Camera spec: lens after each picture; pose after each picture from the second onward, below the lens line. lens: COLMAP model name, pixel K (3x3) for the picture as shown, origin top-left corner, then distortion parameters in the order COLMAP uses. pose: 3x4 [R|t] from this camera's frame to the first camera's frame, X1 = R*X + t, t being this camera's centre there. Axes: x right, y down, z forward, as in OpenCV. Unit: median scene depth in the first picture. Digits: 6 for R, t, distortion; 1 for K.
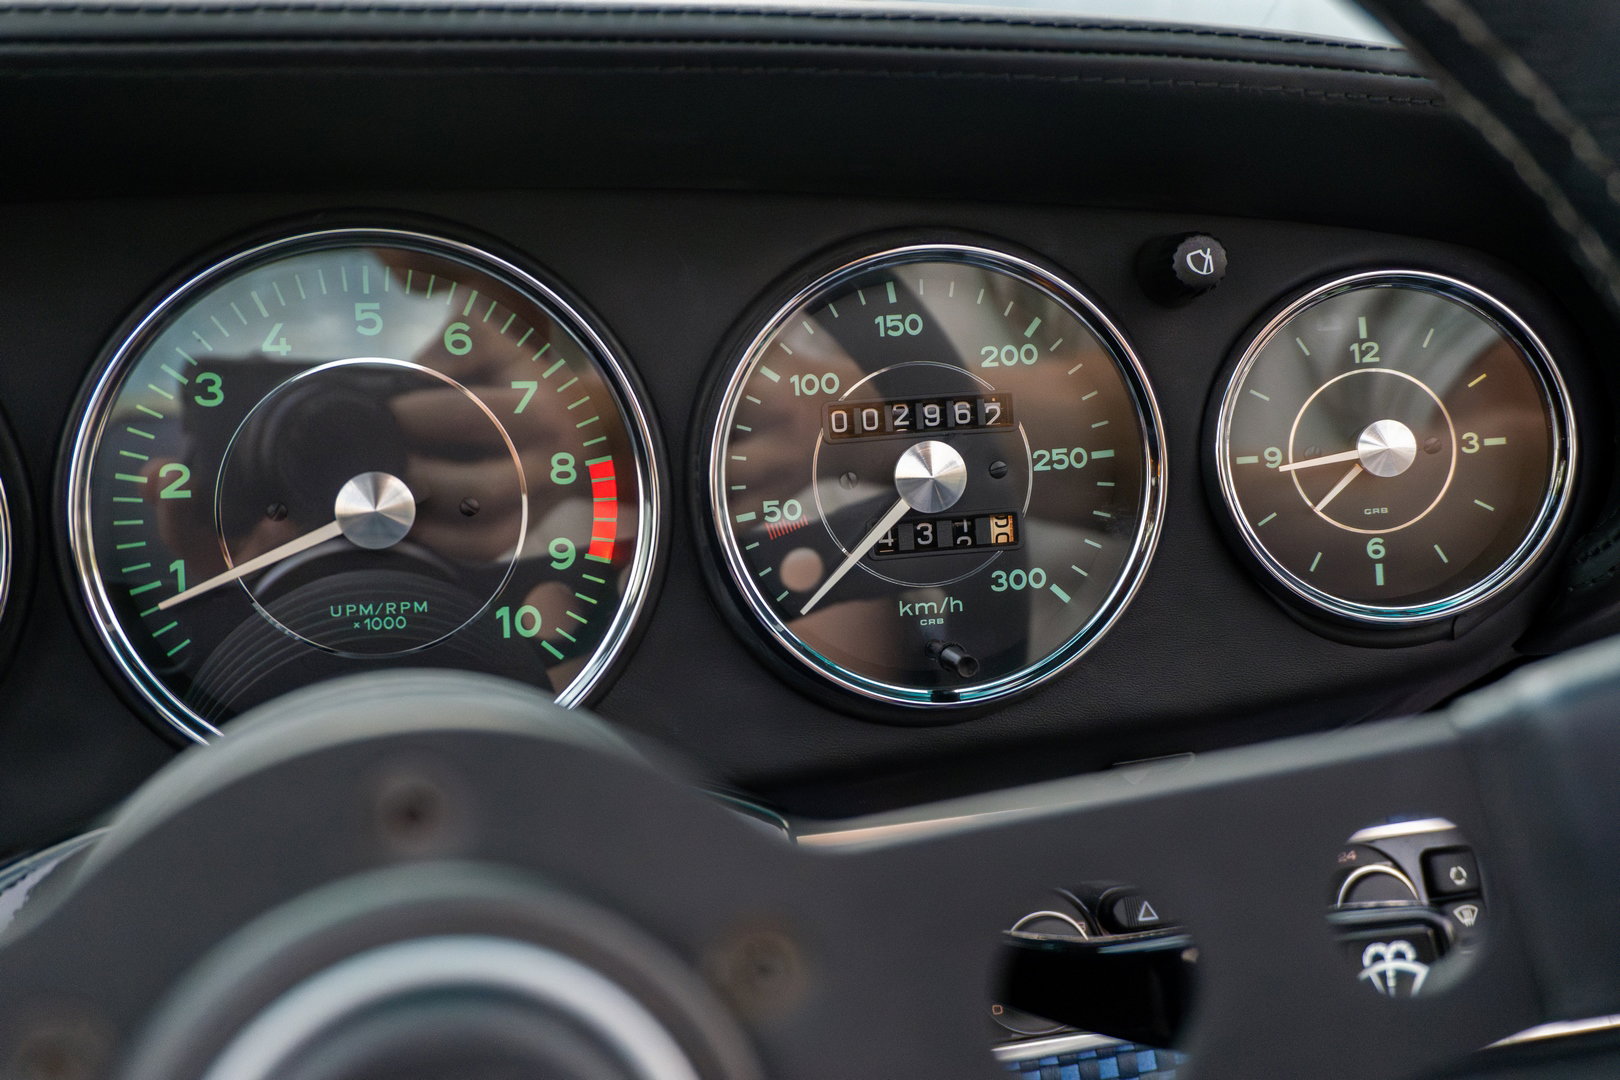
lens RADIAL K [[1759.8, 0, 804.3], [0, 1759.8, 546.1], [0, 0, 1]] dist [0.044968, 0.000000]
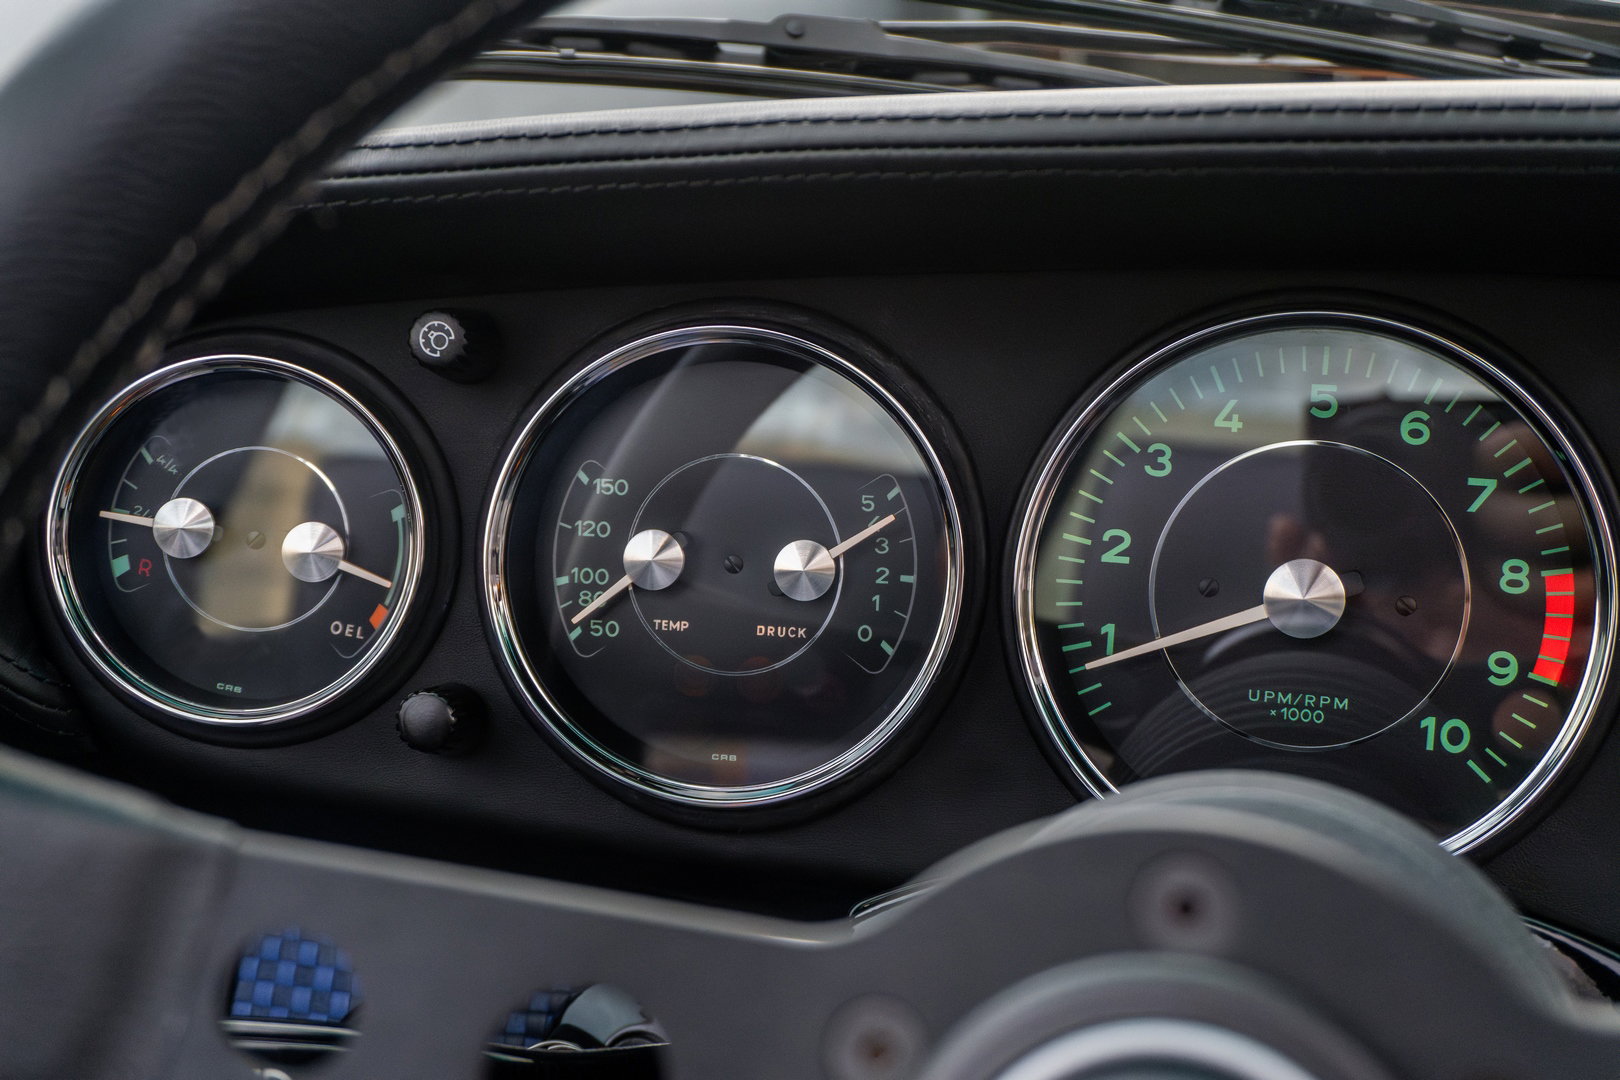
lens RADIAL K [[2120.6, 0, 814.5], [0, 2120.6, 543.4], [0, 0, 1]] dist [0.037929, 0.000000]
pose [[0.855930, 0.110863, -0.505067, 0.108825], [-0.120807, 0.992589, 0.013145, -0.031980], [0.502781, 0.049765, 0.862980, -0.138426]]
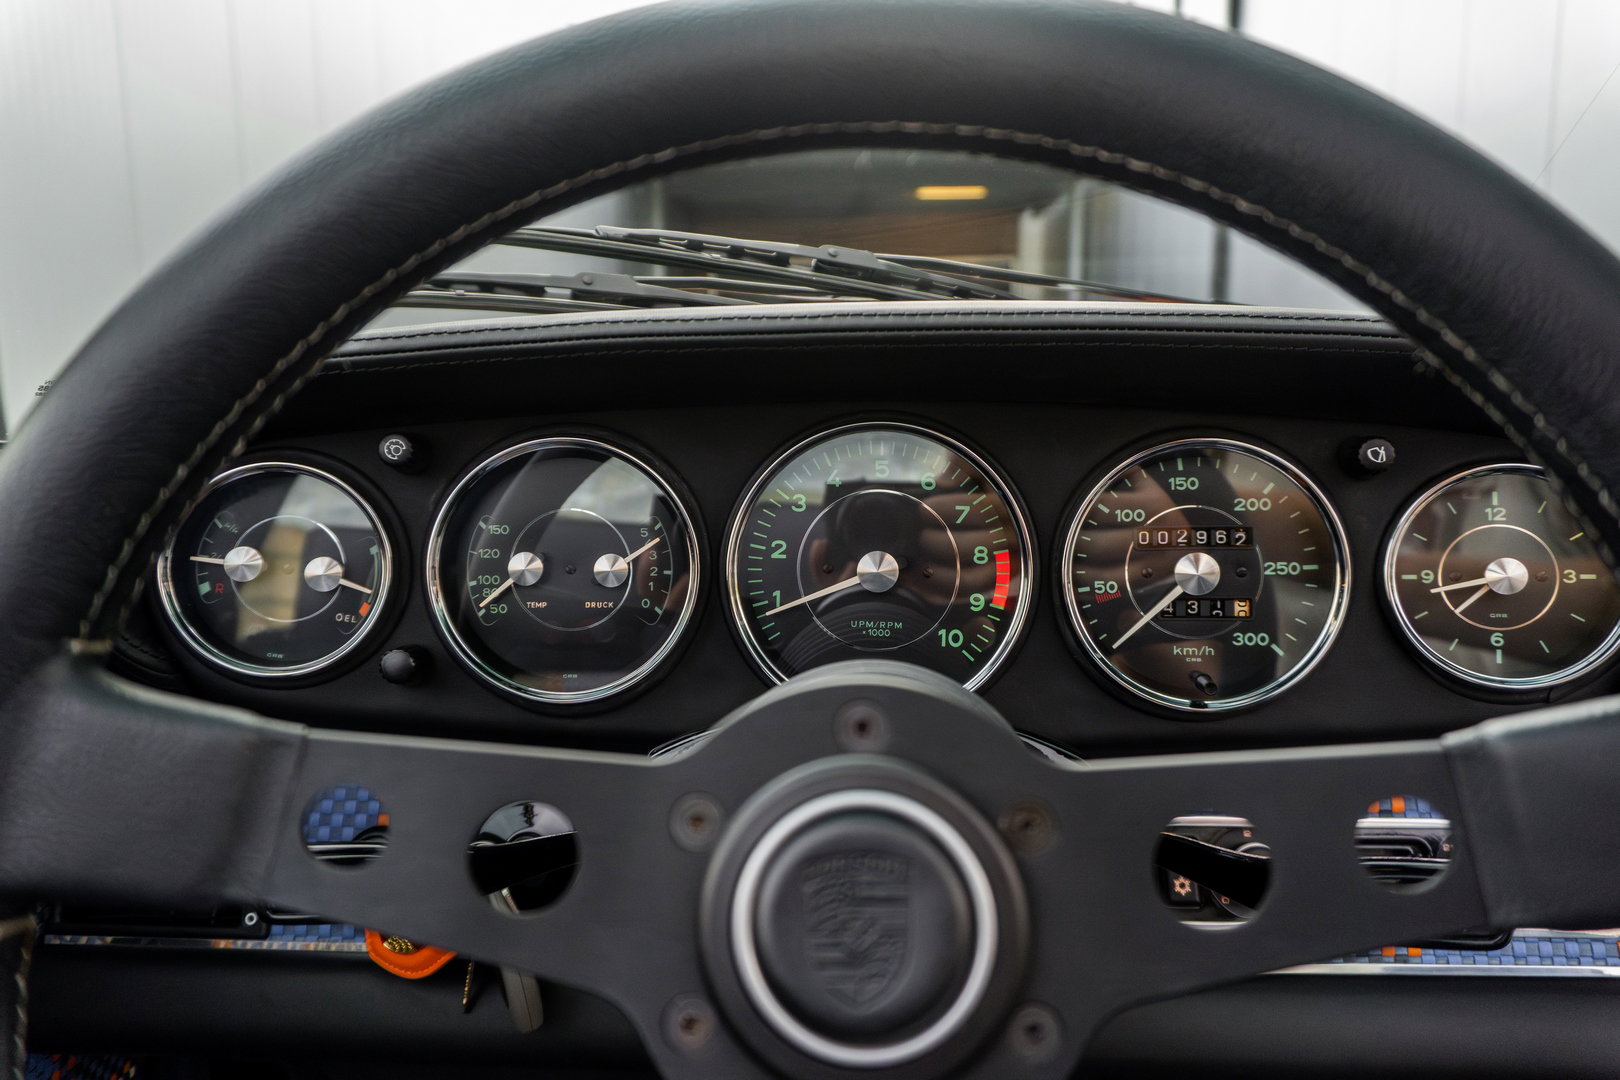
lens RADIAL K [[1103.9, 0, 806.2], [0, 1103.9, 545.1], [0, 0, 1]] dist [-0.004591, 0.006433]
pose [[0.944796, 0.061169, -0.321899, 0.056658], [-0.073696, 0.996919, -0.026863, -0.010928], [0.319264, 0.049103, 0.946393, -0.122954]]
